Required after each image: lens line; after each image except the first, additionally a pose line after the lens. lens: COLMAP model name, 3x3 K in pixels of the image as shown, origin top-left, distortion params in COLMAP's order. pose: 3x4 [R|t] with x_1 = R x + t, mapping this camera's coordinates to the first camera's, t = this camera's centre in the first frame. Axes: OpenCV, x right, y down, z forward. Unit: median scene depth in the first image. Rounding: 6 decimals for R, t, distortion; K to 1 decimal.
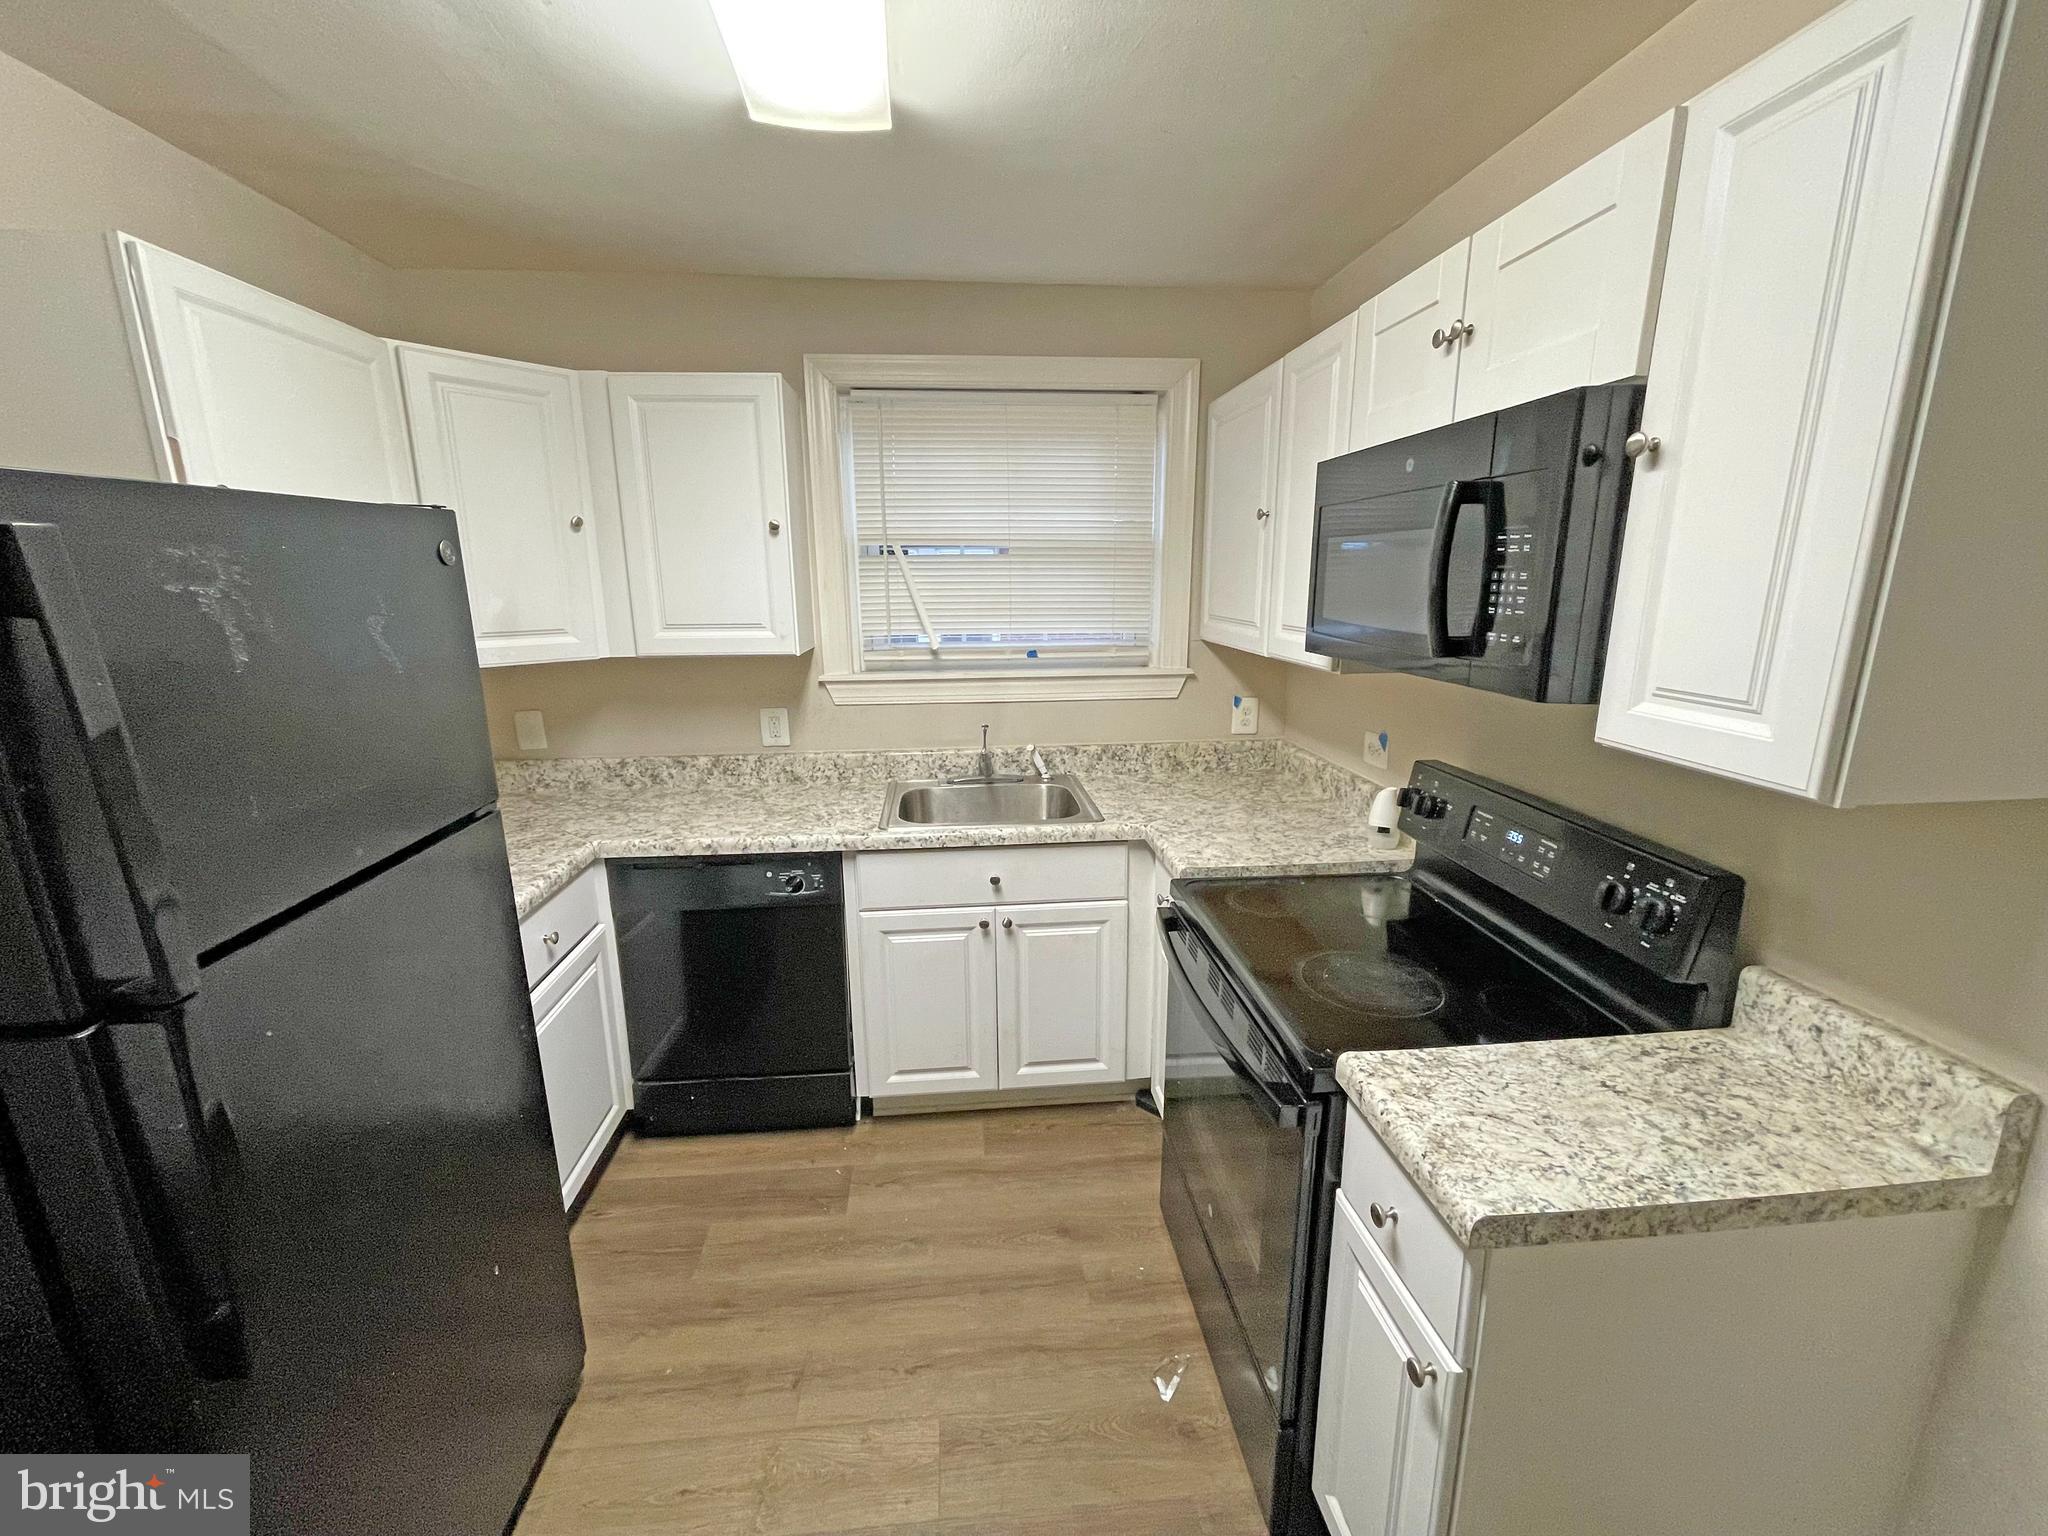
lens RADIAL K [[827.9, 0, 1017.6], [0, 827.9, 763.0], [0, 0, 1]] dist [0.000463, -0.000294]
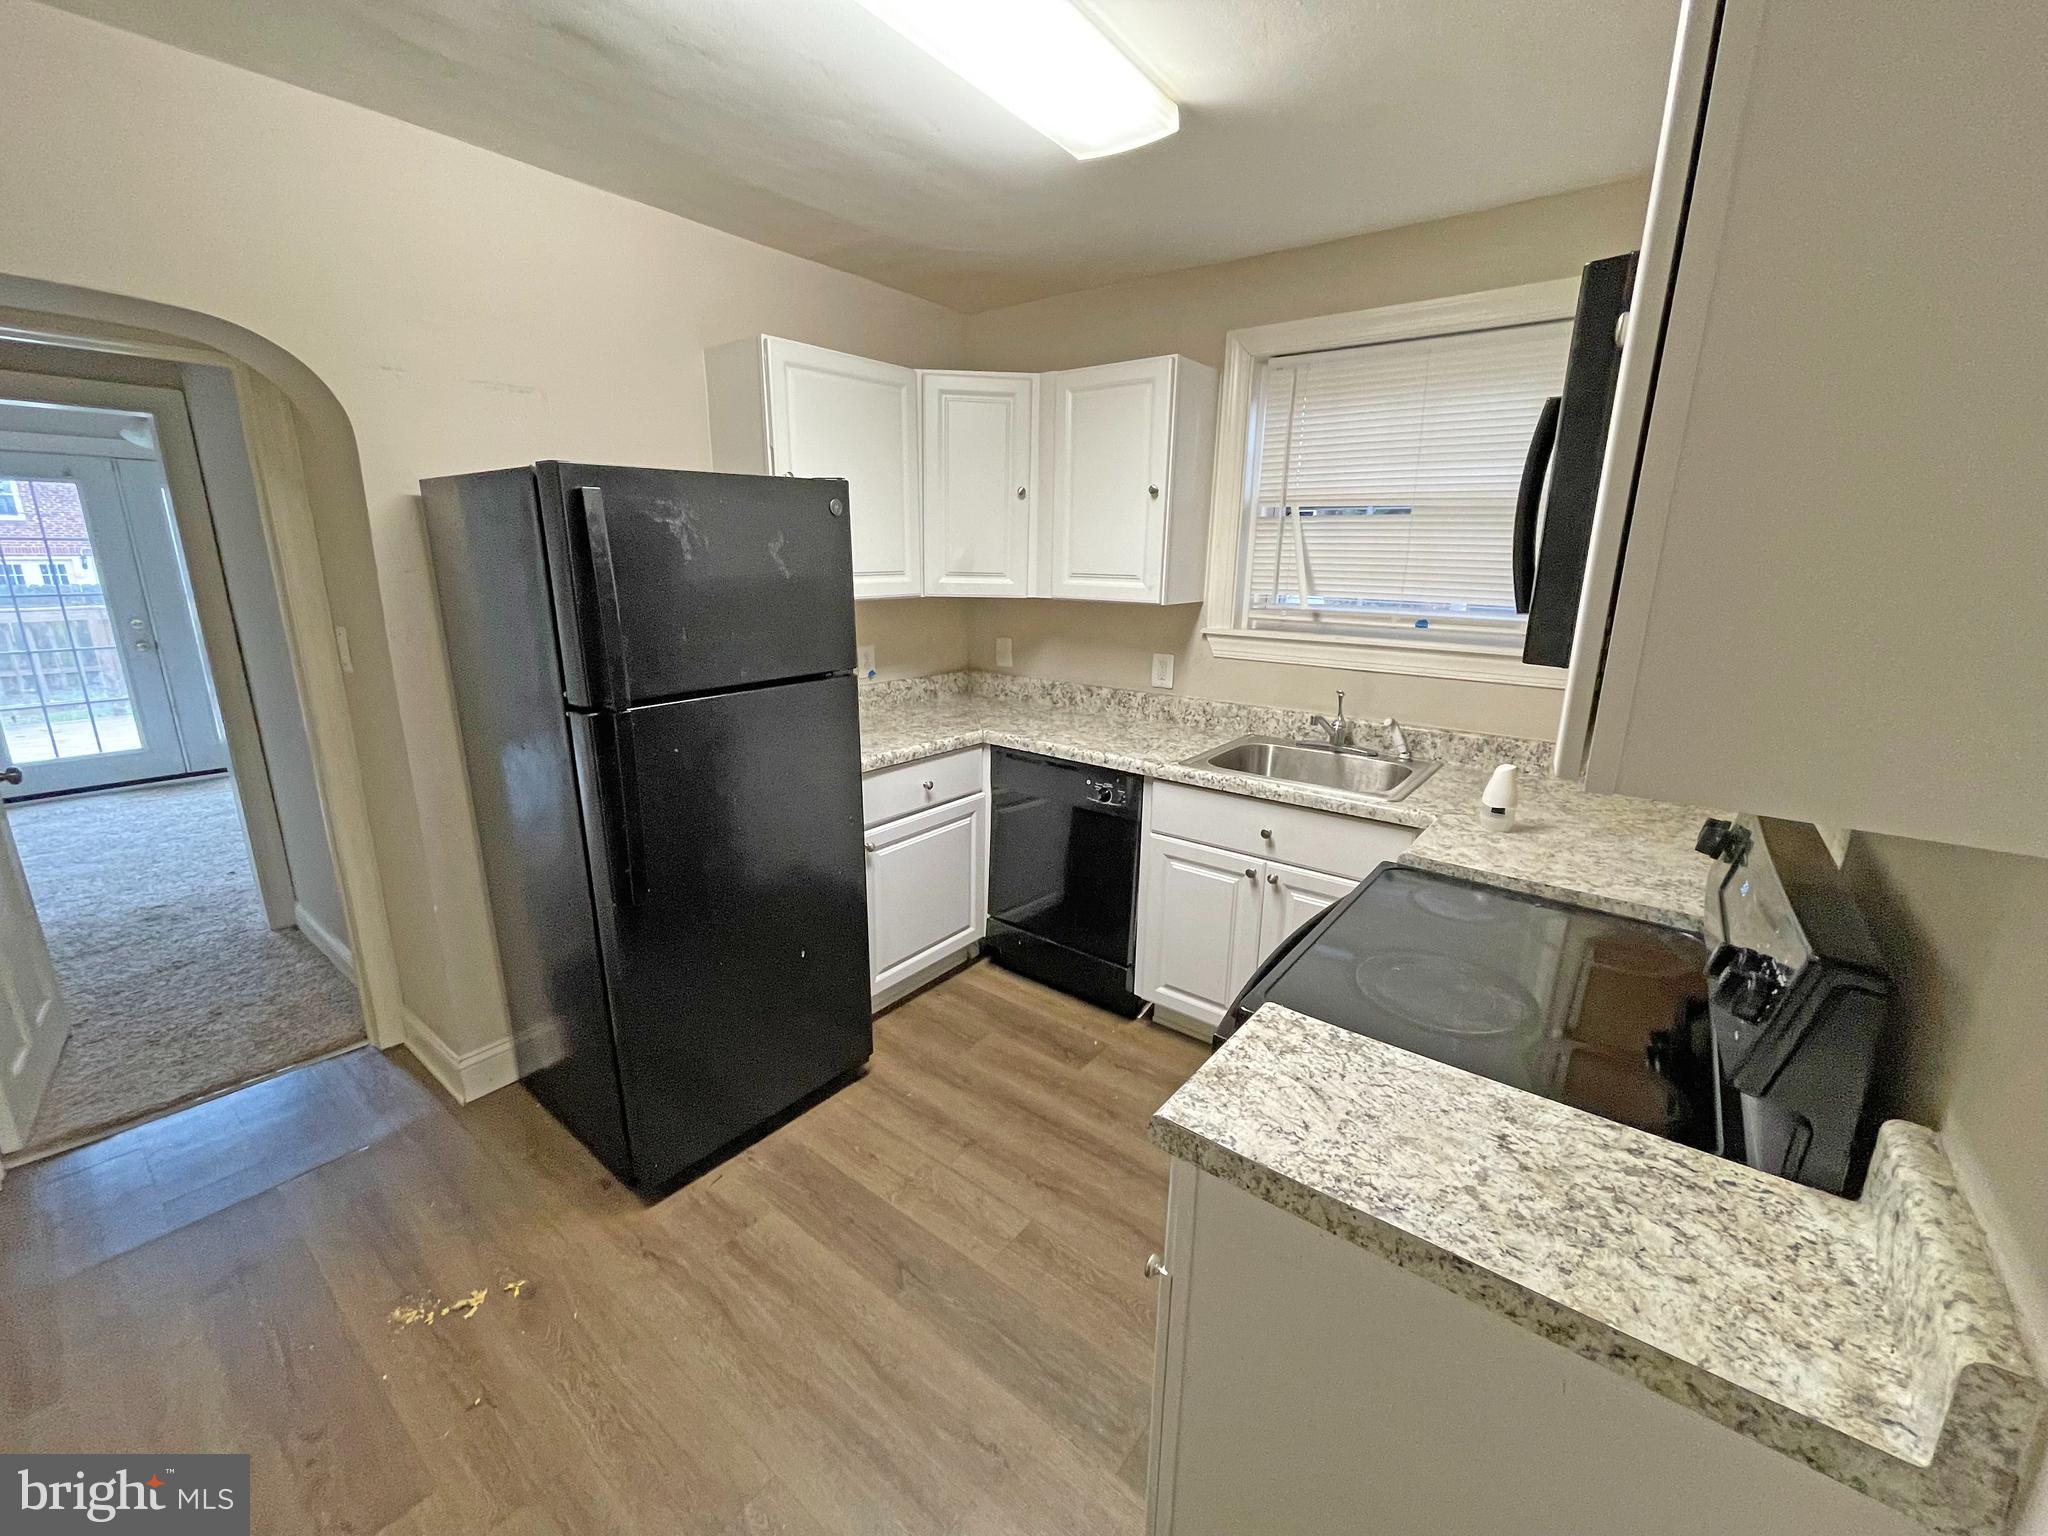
lens RADIAL K [[831.2, 0, 1019.1], [0, 831.2, 766.9], [0, 0, 1]] dist [0.002422, 0.000194]
pose [[0.727014, 0.187388, -0.660558, 0.420868], [-0.169940, 0.981215, 0.091316, 0.019249], [0.665261, 0.045867, 0.745201, 0.029767]]
